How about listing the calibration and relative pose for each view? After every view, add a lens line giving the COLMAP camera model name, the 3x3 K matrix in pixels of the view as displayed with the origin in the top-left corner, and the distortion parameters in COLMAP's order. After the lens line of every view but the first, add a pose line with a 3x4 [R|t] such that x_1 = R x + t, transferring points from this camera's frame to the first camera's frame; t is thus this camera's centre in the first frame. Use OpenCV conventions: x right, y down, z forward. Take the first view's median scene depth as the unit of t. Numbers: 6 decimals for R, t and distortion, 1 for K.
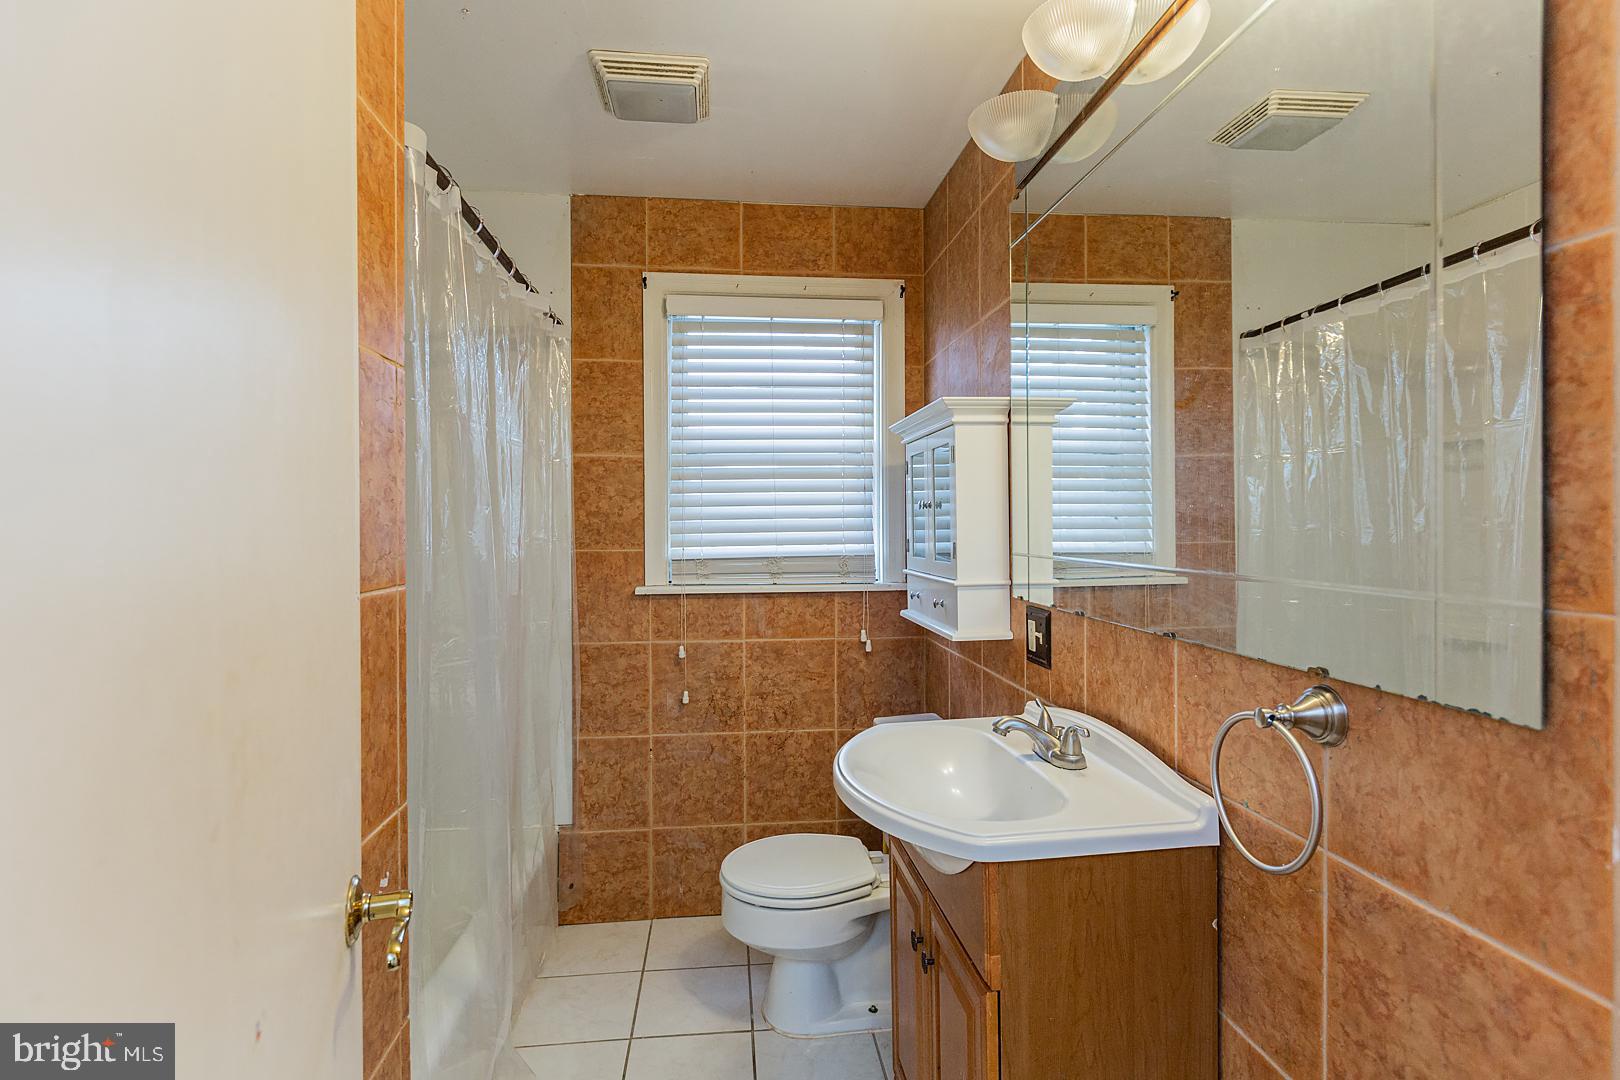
lens RADIAL K [[852.8, 0, 765.5], [0, 852.8, 514.7], [0, 0, 1]] dist [-0.003049, -0.000276]
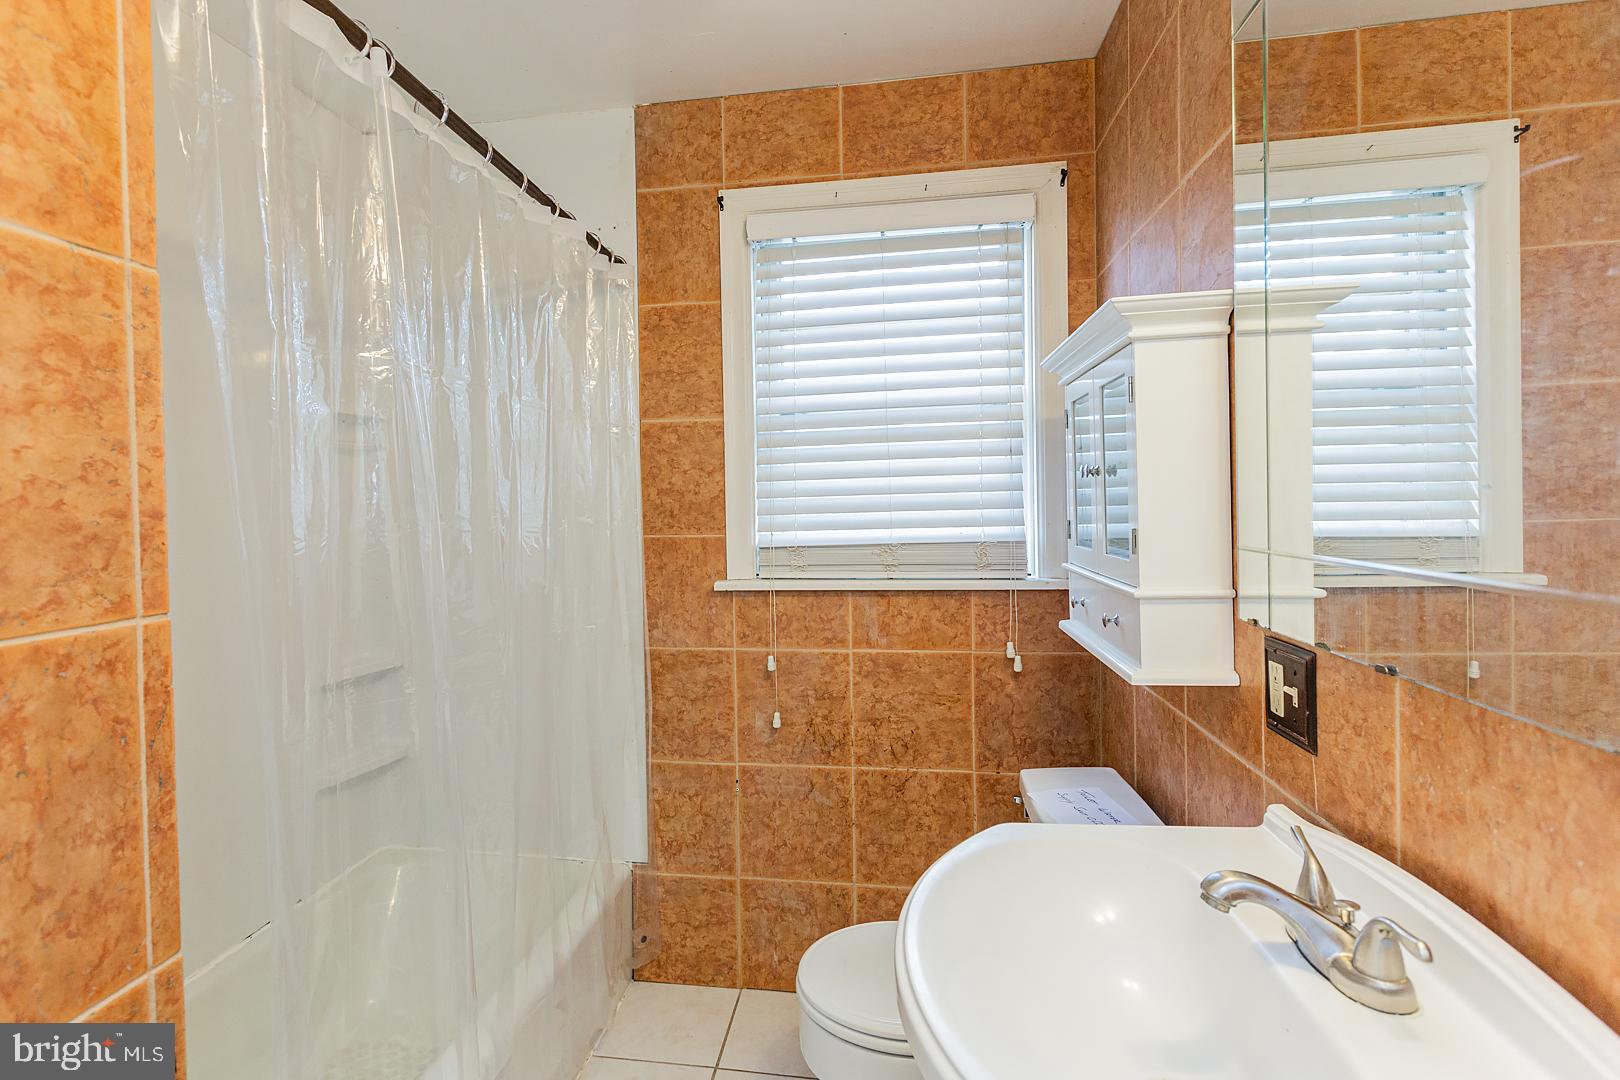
lens RADIAL K [[759.8, 0, 773.5], [0, 759.8, 508.8], [0, 0, 1]] dist [0.001556, 0.000912]
pose [[0.966122, -0.011581, -0.257825, 0.087767], [0.018227, 0.999560, 0.023402, 0.000016], [0.257441, -0.027309, 0.965908, 0.313140]]
